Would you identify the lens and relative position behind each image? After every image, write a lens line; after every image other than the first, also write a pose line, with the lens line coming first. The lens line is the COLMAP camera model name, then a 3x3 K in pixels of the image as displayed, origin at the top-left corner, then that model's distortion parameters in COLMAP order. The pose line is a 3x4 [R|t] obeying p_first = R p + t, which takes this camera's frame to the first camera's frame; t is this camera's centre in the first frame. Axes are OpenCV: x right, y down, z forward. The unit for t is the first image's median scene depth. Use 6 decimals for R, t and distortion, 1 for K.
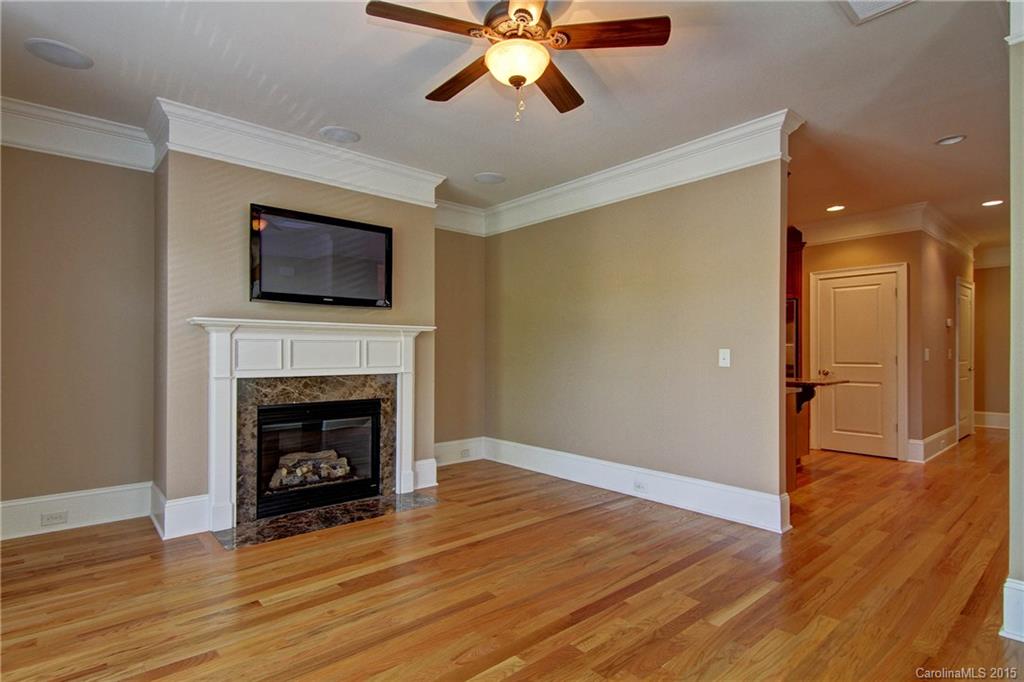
lens RADIAL K [[518.1, 0, 513.2], [0, 518.1, 348.4], [0, 0, 1]] dist [0.028767, -0.018986]
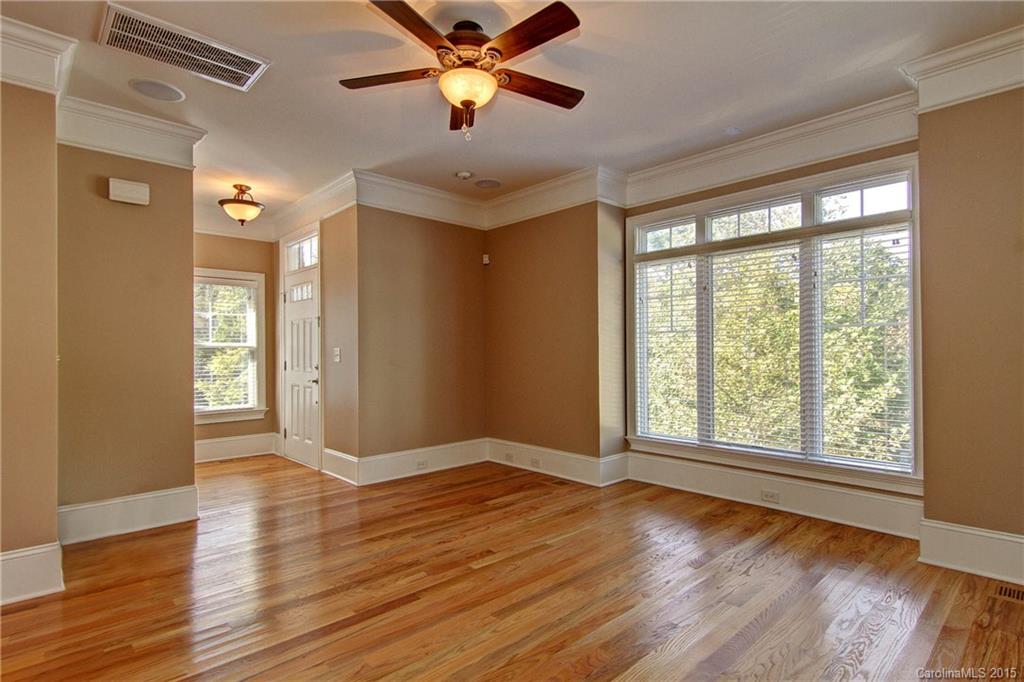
lens RADIAL K [[518.1, 0, 513.2], [0, 518.1, 348.4], [0, 0, 1]] dist [0.028767, -0.018986]
pose [[-0.999209, 0.007632, -0.039030, -0.026202], [0.008120, 0.999891, -0.012365, 0.010241], [0.038932, -0.012672, -0.999162, 1.280972]]
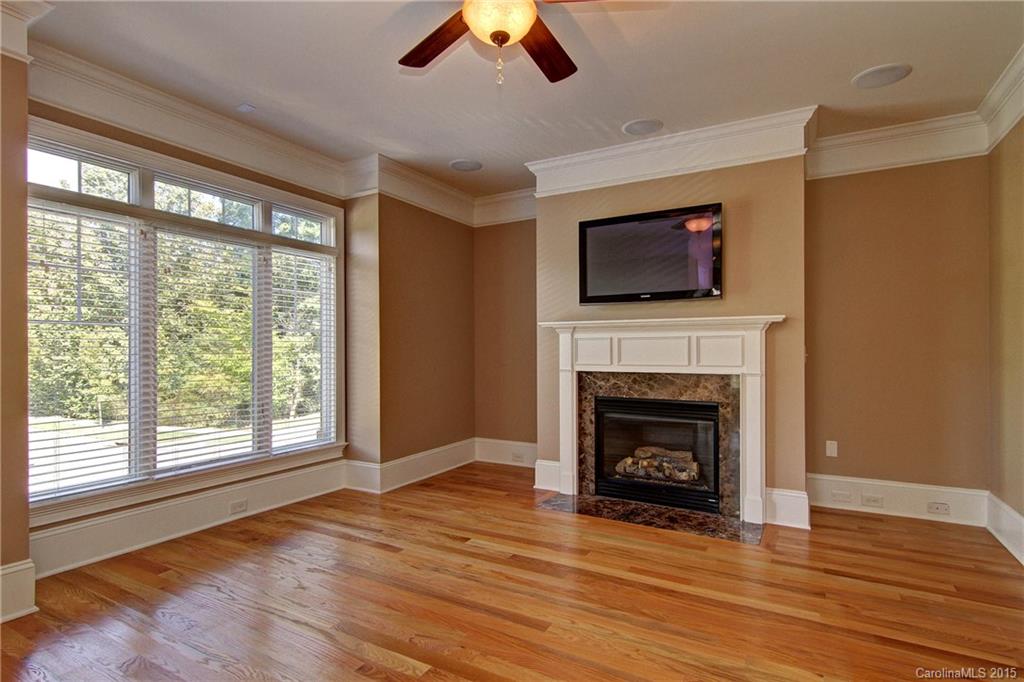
lens RADIAL K [[518.1, 0, 513.2], [0, 518.1, 348.4], [0, 0, 1]] dist [0.028767, -0.018986]
pose [[0.327247, -0.002607, -0.944935, 0.510695], [0.008302, 0.999966, 0.000116, 0.003846], [0.944902, -0.007883, 0.327257, 0.444261]]
